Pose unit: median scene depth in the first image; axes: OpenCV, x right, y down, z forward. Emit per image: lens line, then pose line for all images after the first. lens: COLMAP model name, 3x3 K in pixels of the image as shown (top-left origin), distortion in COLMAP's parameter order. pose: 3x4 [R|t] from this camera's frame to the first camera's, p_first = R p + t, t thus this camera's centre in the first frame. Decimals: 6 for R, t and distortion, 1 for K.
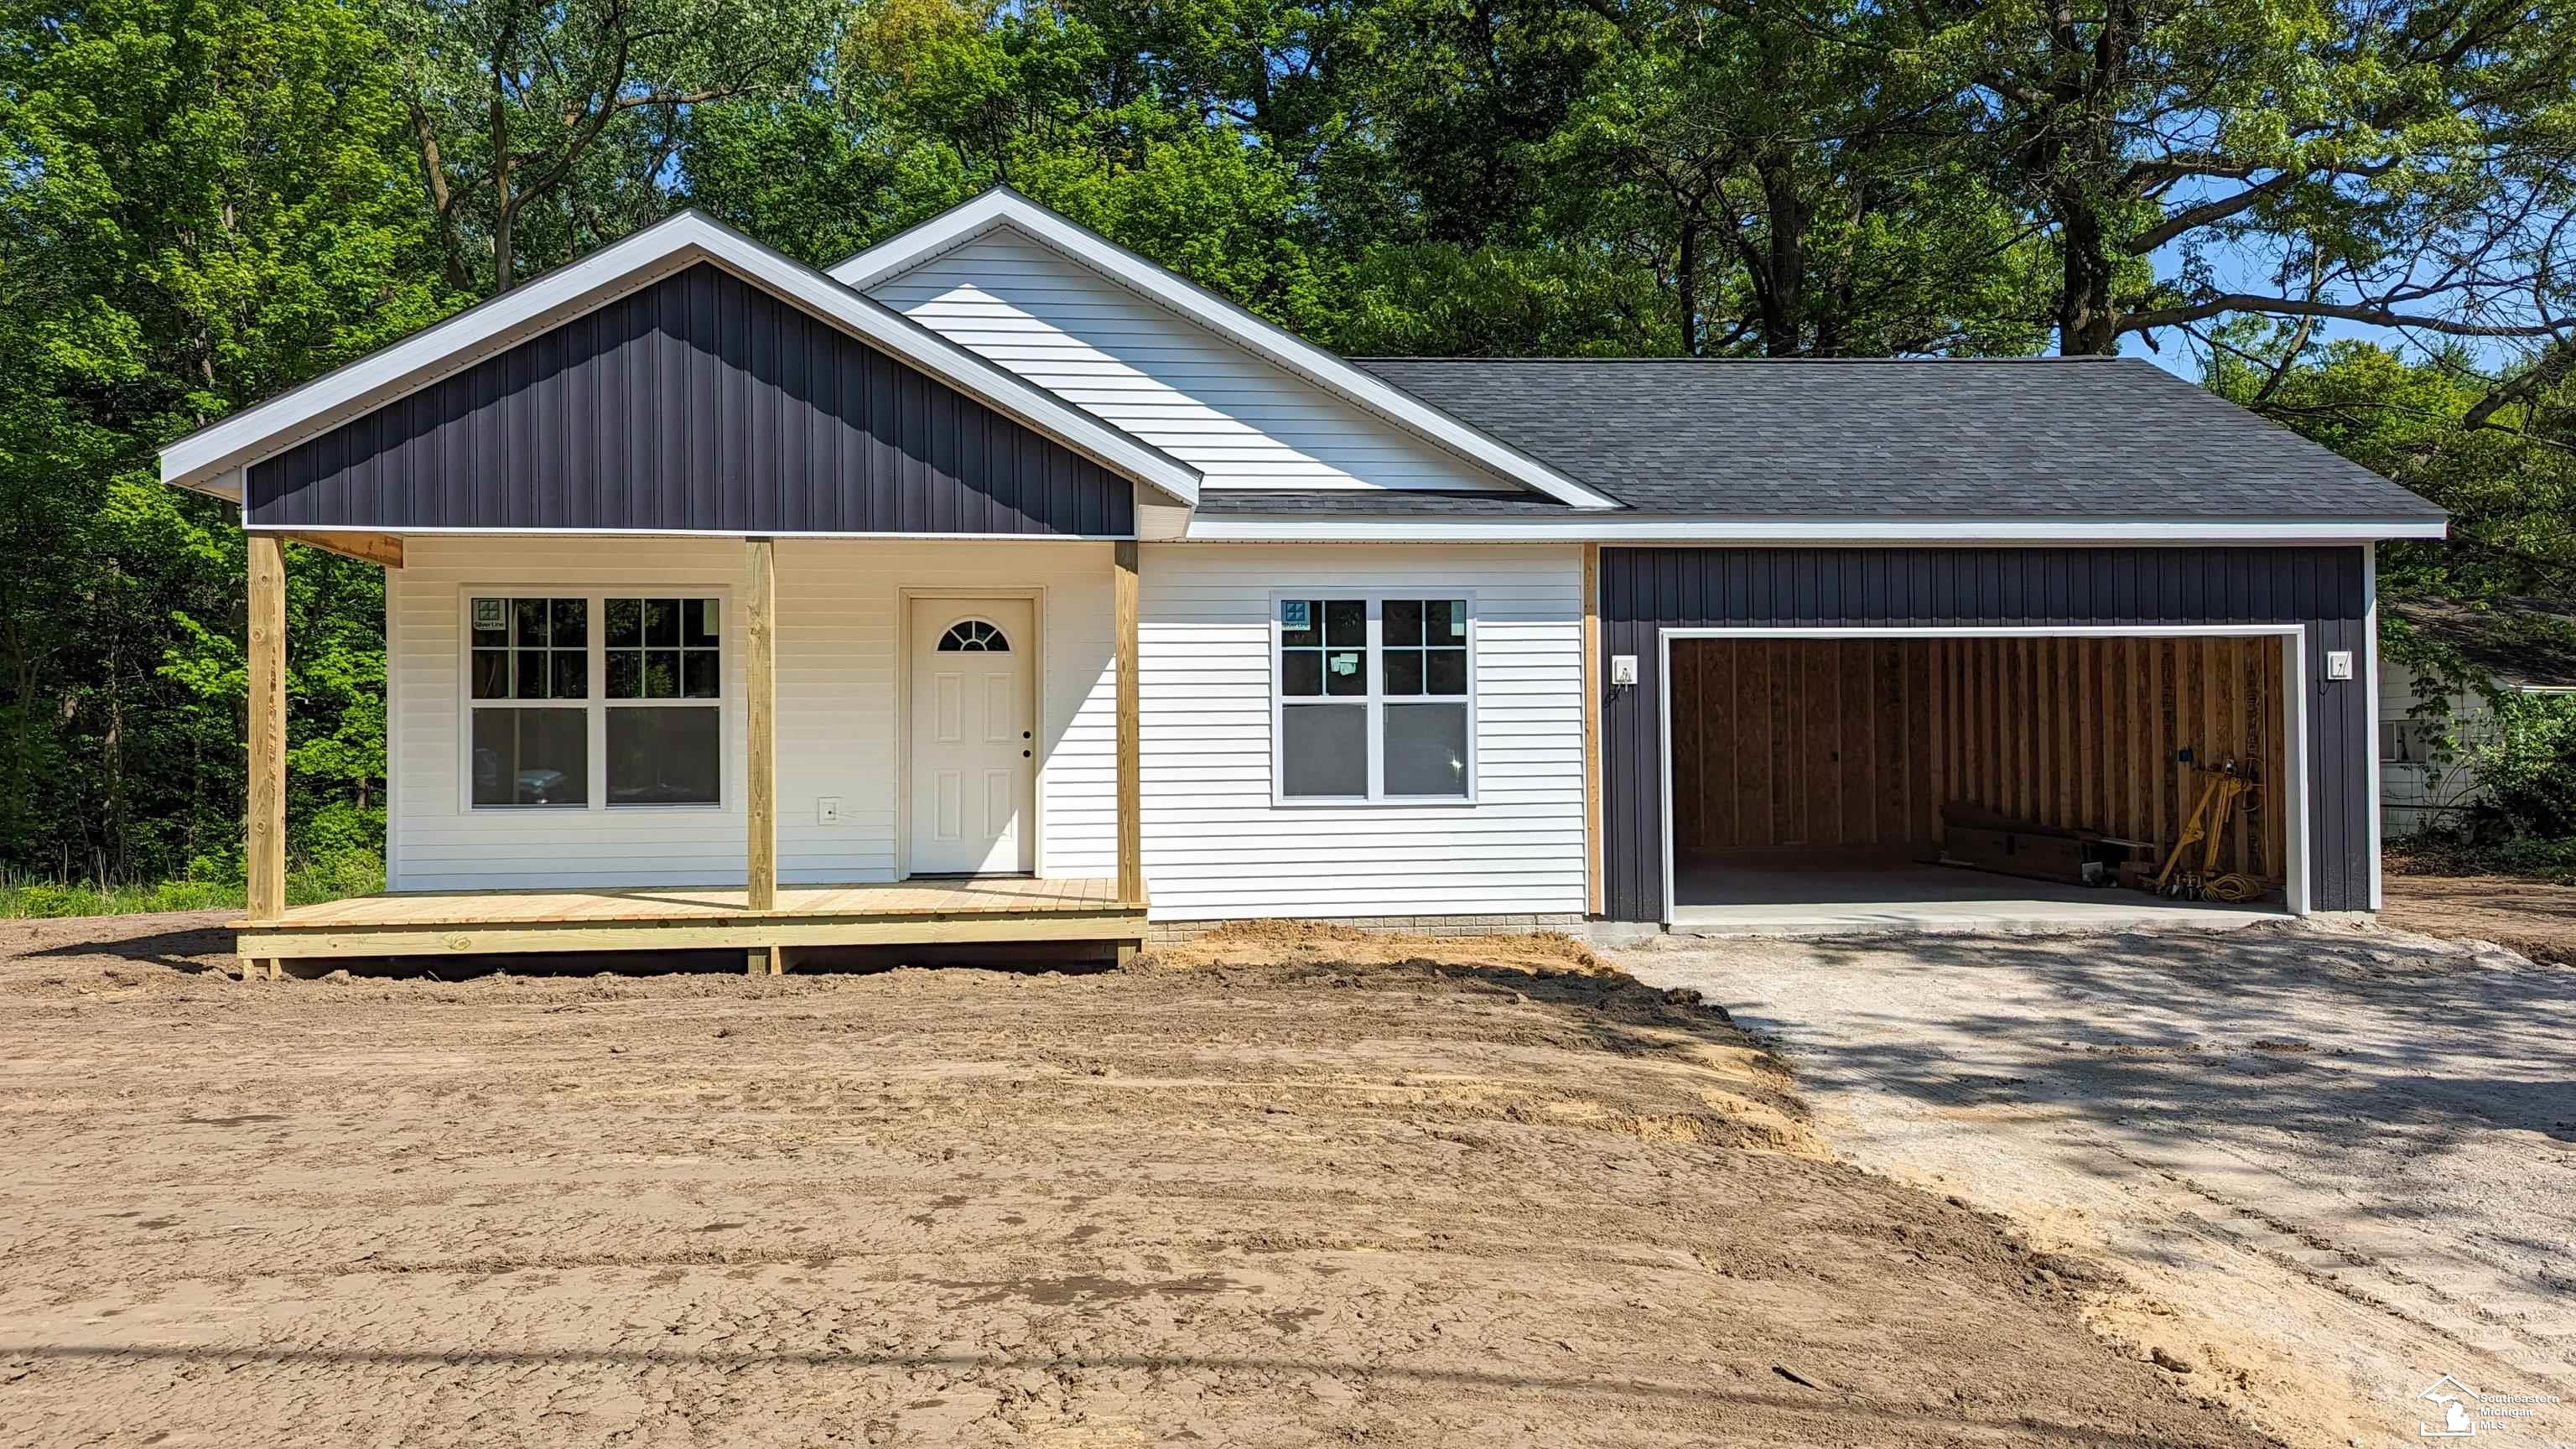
lens RADIAL K [[1729.7, 0, 1288.0], [0, 1729.7, 724.5], [0, 0, 1]] dist [0.037219, -0.001085]
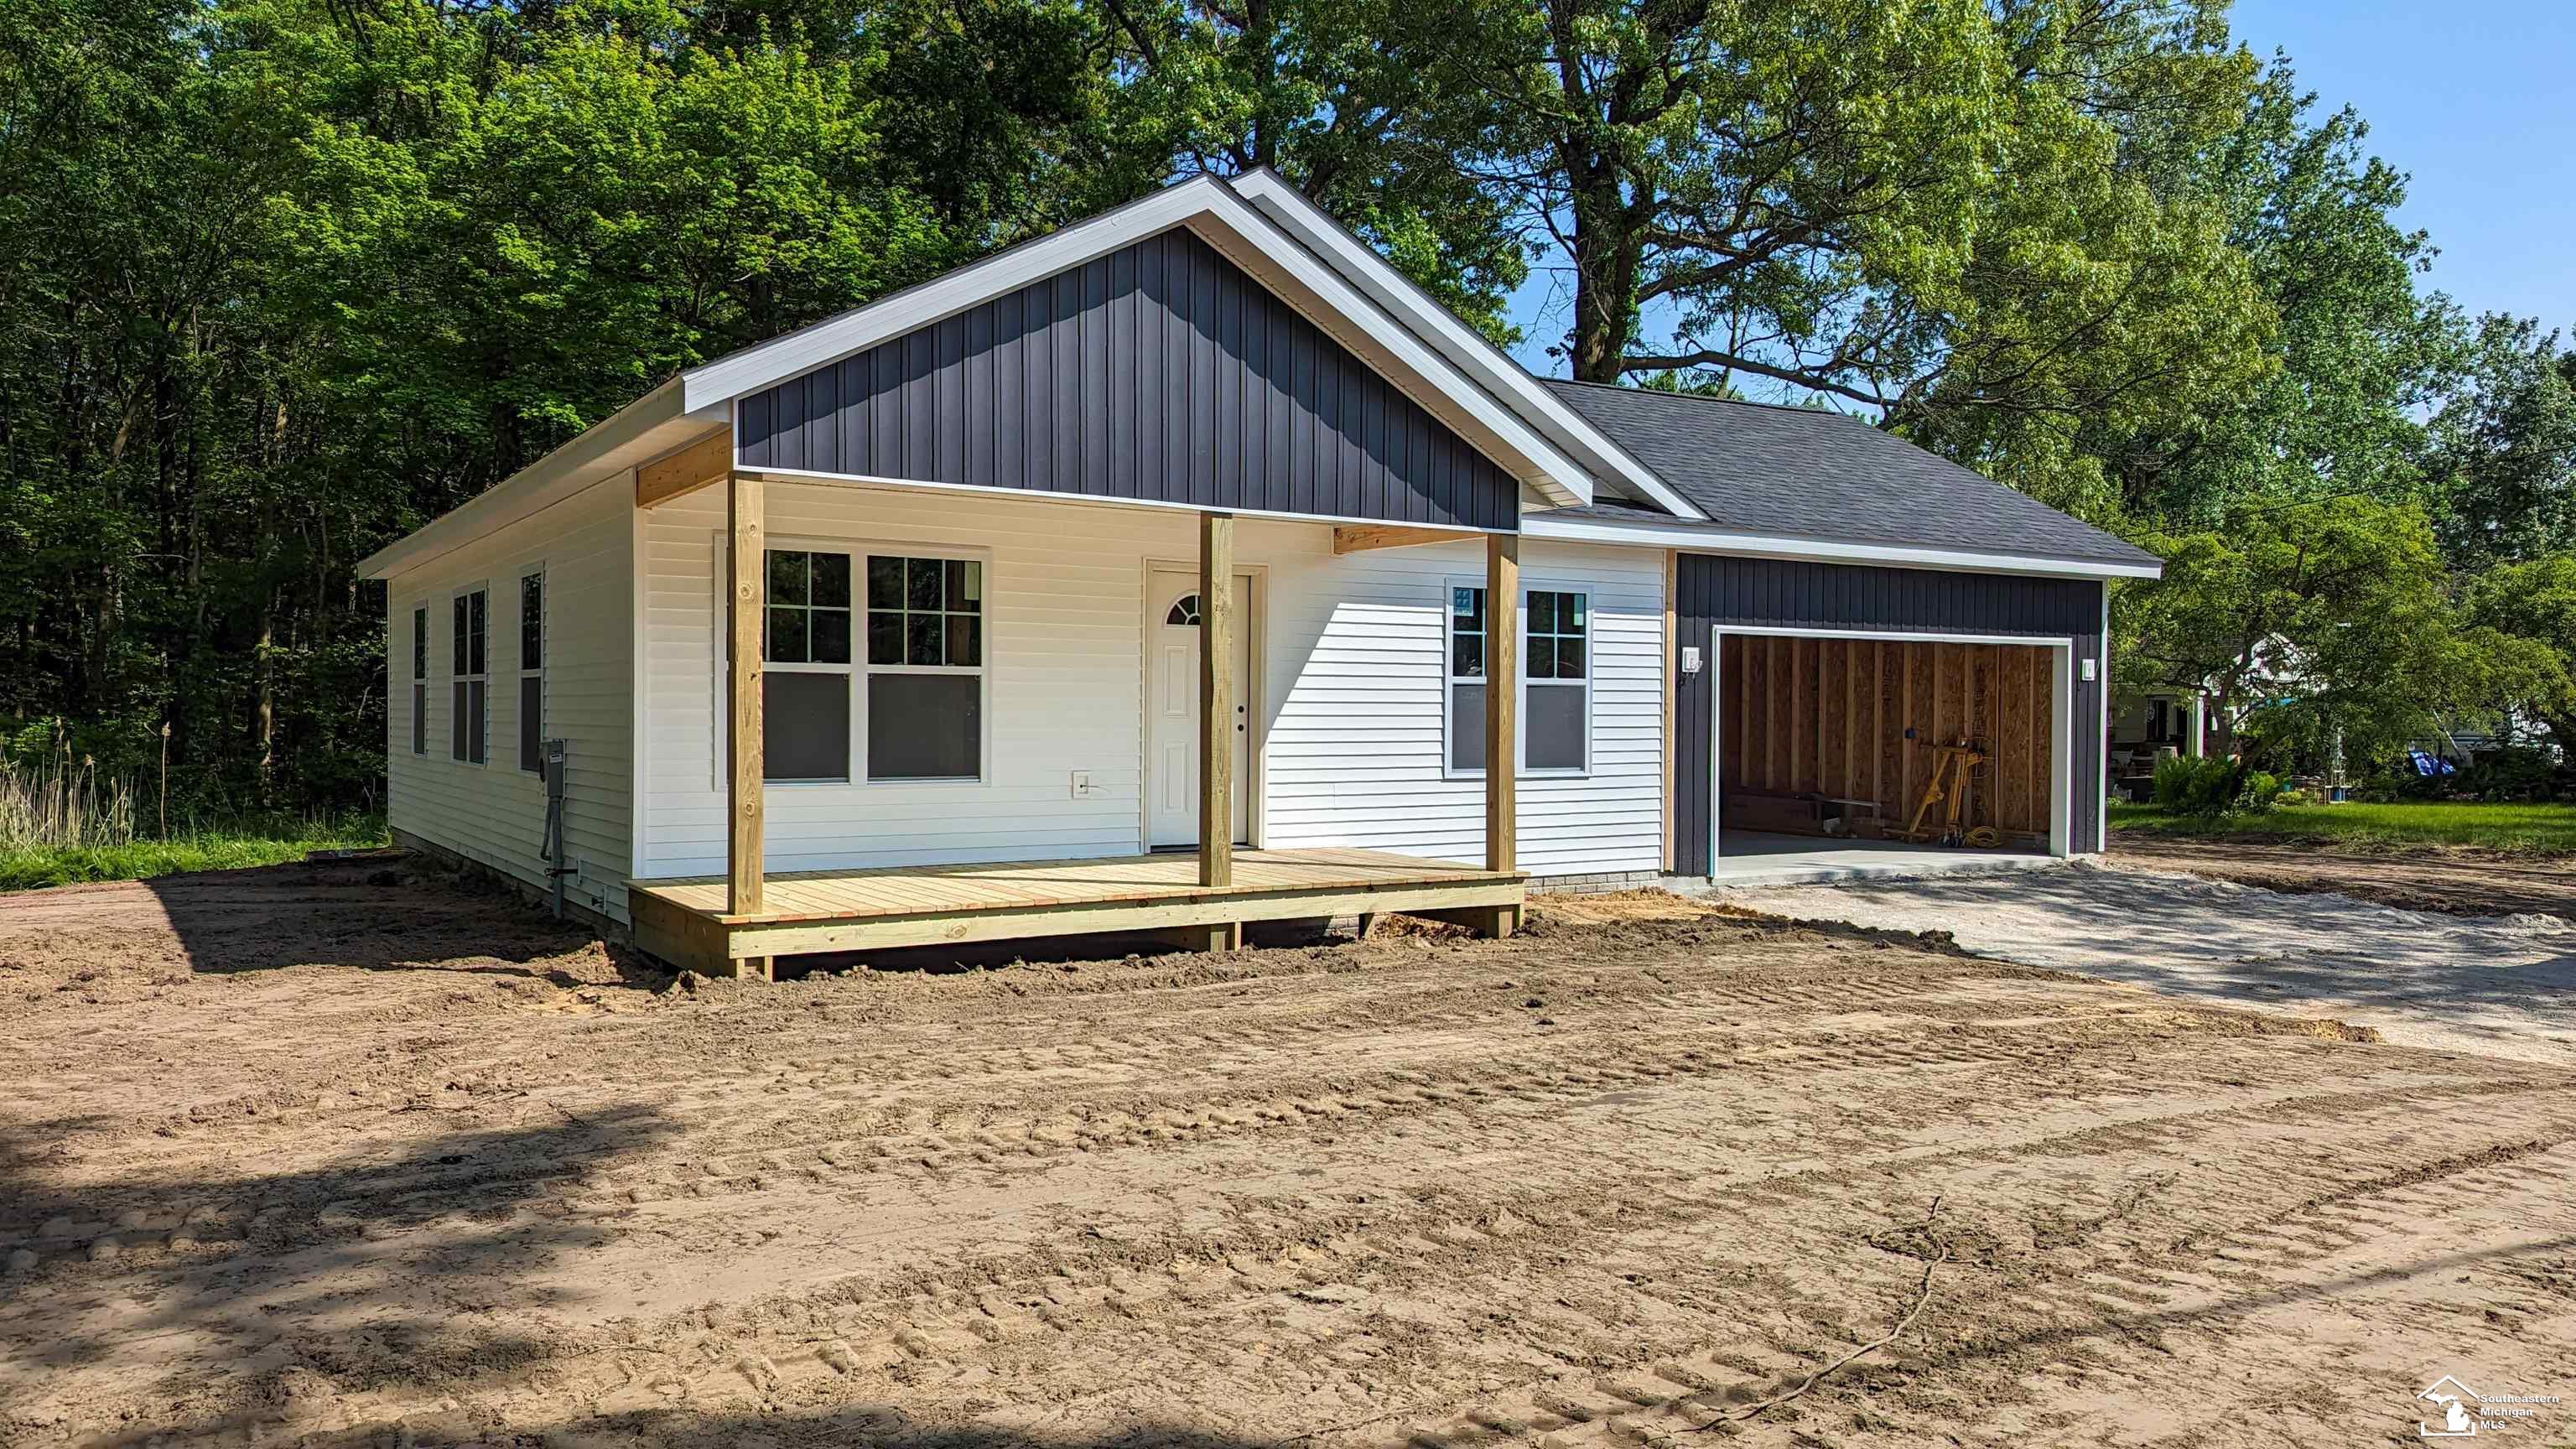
lens RADIAL K [[1729.7, 0, 1288.0], [0, 1729.7, 724.5], [0, 0, 1]] dist [0.037219, -0.001085]
pose [[0.901607, 0.011034, 0.432415, -0.560954], [-0.021518, 0.999581, 0.019360, -0.005153], [-0.432020, -0.026760, 0.901467, 0.072755]]
